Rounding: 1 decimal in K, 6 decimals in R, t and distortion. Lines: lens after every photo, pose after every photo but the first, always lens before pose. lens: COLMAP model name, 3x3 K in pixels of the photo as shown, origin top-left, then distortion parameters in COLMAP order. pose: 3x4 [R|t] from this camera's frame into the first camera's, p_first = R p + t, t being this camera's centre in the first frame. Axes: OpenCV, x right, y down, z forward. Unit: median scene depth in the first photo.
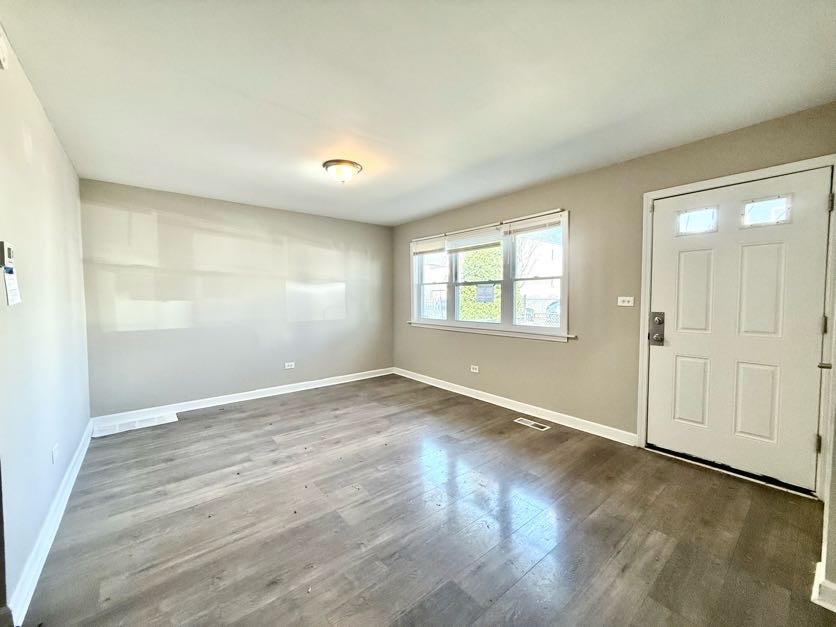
lens RADIAL K [[332.6, 0, 416.5], [0, 332.6, 315.0], [0, 0, 1]] dist [-0.001056, 0.000467]
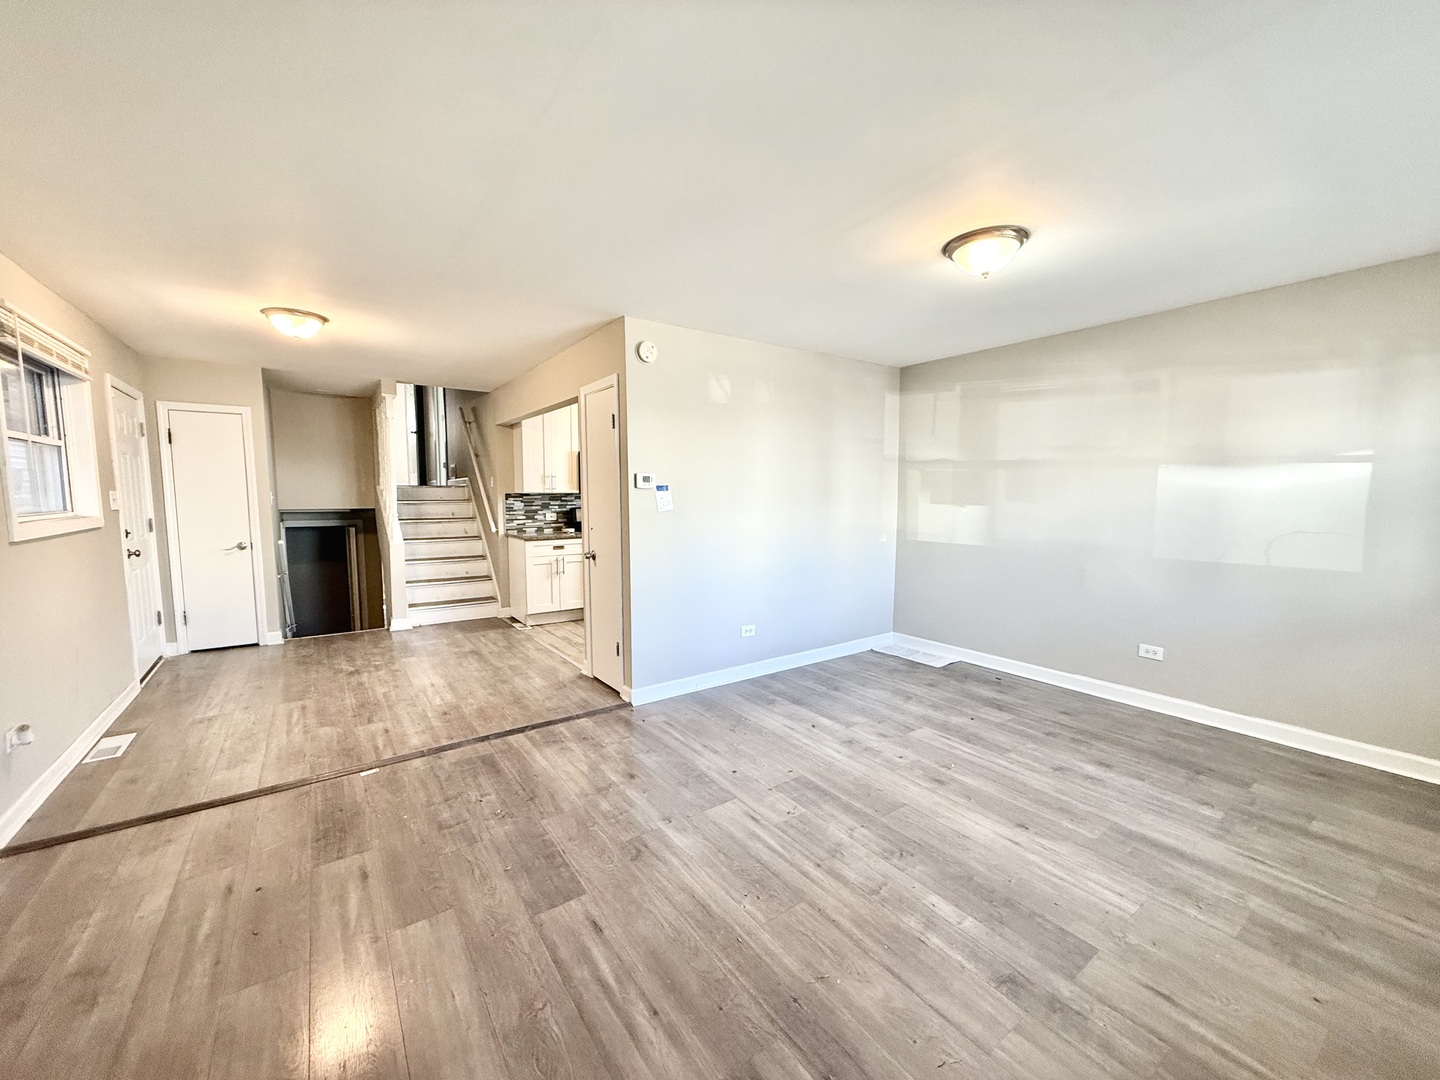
lens RADIAL K [[572.8, 0, 717.3], [0, 572.8, 542.6], [0, 0, 1]] dist [-0.001056, 0.000467]
pose [[-0.074240, 0.094137, -0.992787, 0.599449], [-0.046571, 0.994121, 0.097746, -0.066038], [0.996152, 0.053492, -0.069419, 0.615379]]
